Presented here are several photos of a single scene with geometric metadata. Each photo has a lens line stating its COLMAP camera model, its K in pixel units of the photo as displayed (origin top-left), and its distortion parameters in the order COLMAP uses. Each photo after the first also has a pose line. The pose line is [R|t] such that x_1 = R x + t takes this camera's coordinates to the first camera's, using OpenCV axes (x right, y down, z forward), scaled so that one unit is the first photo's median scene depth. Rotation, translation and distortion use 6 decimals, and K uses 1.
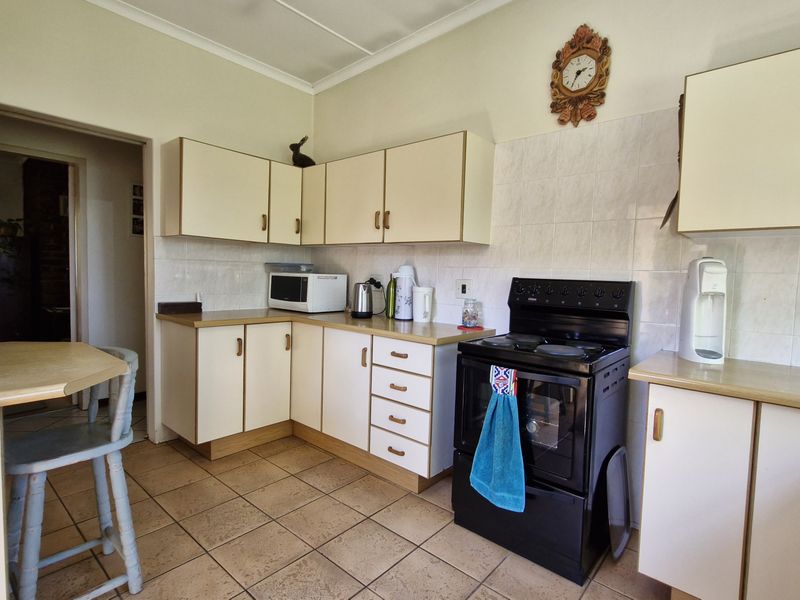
lens RADIAL K [[416.2, 0, 401.6], [0, 416.2, 296.3], [0, 0, 1]] dist [0.004947, -0.000539]
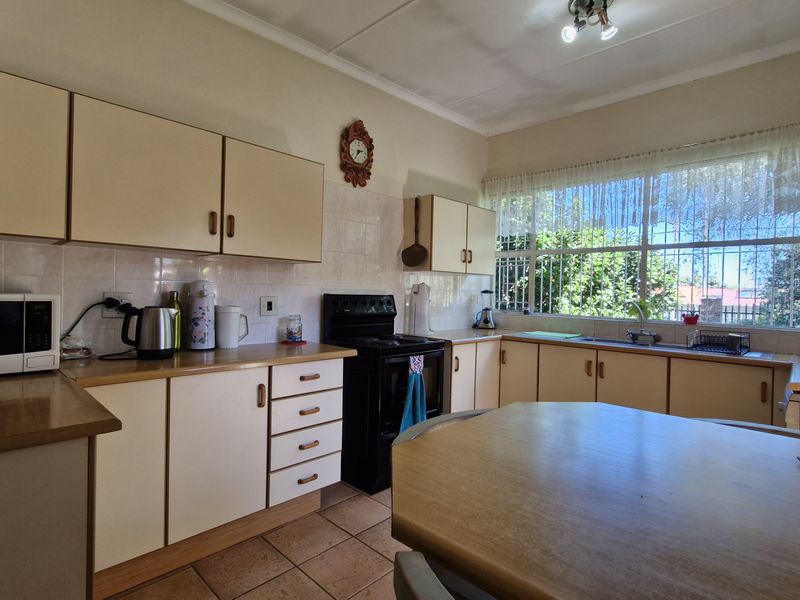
lens RADIAL K [[416.2, 0, 401.1], [0, 416.2, 299.5], [0, 0, 1]] dist [0.004947, -0.000539]
pose [[0.065063, -0.042523, 0.996975, -0.918380], [0.035443, 0.998560, 0.040277, -0.069684], [-0.997251, 0.032716, 0.066477, 0.695089]]
